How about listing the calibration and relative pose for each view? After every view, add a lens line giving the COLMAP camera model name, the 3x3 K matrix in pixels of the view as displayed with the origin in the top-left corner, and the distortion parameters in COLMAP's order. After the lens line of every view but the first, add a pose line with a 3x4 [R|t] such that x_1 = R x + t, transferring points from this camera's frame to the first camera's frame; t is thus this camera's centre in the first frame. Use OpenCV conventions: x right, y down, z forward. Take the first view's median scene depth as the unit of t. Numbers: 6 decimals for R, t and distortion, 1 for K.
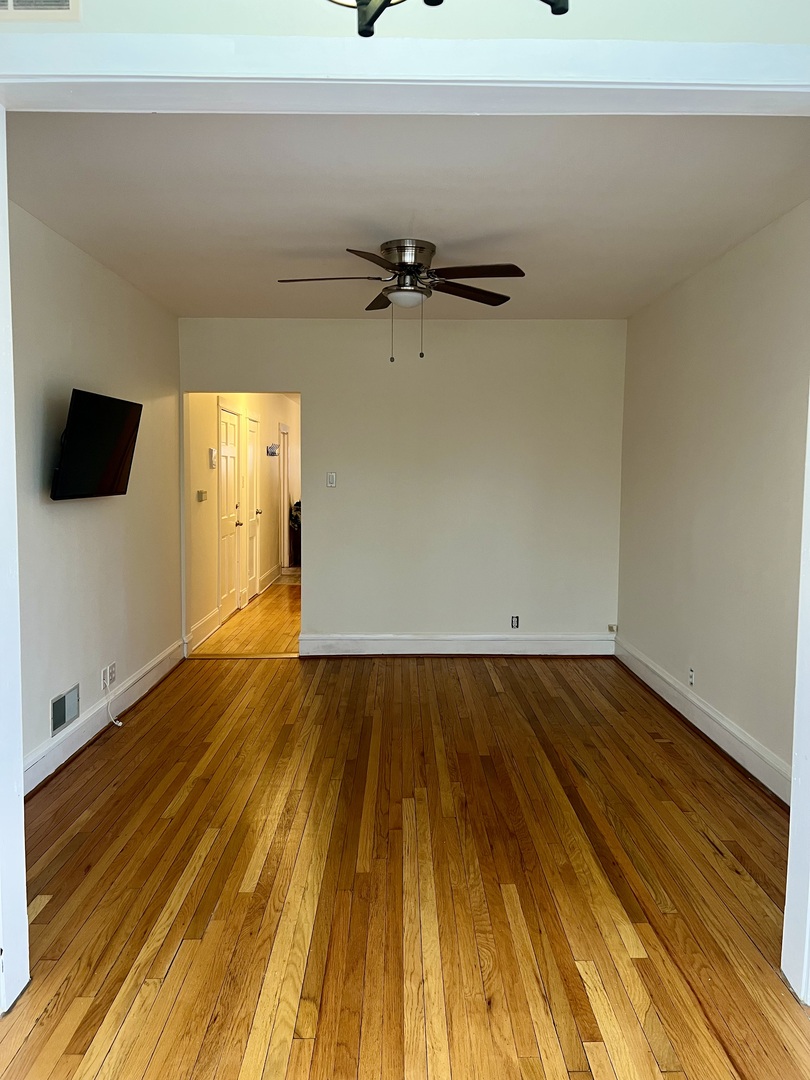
lens RADIAL K [[824.6, 0, 405.4], [0, 824.6, 539.2], [0, 0, 1]] dist [0.056861, -0.052815]
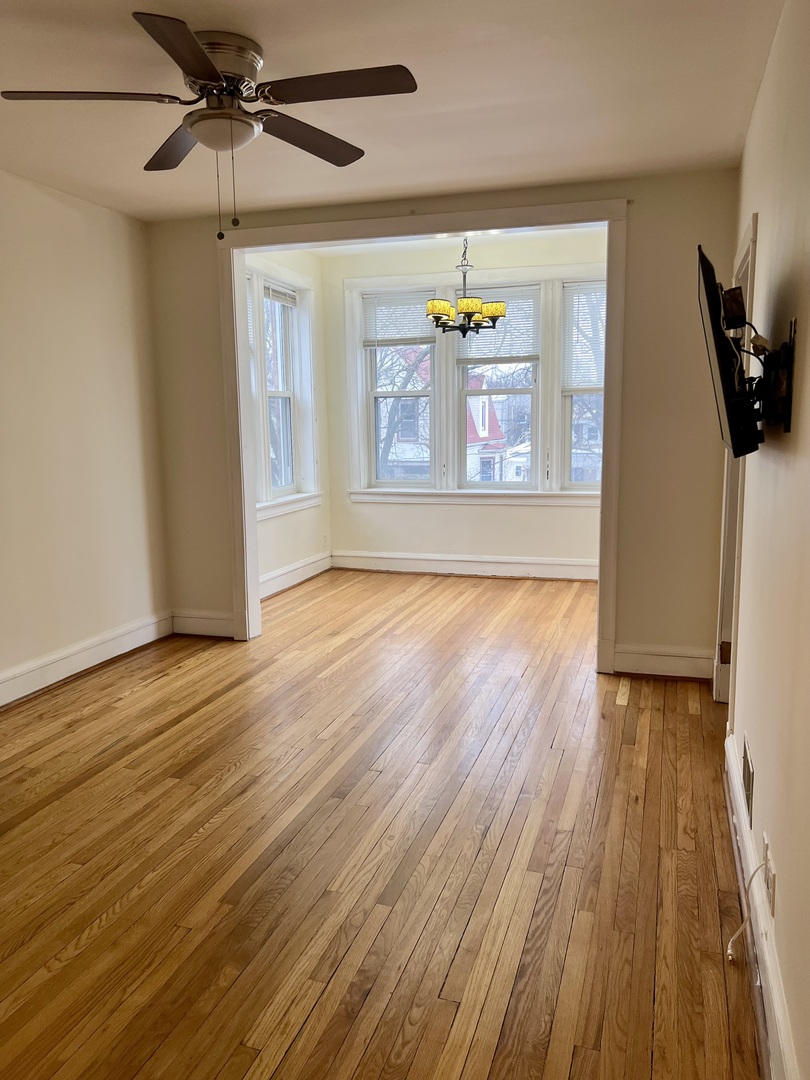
lens RADIAL K [[824.6, 0, 404.2], [0, 824.6, 541.4], [0, 0, 1]] dist [0.056861, -0.052815]
pose [[-0.950647, -0.042427, 0.307359, -0.388629], [0.030497, 0.973034, 0.228639, -0.145134], [-0.308772, 0.226728, -0.923718, 1.836833]]
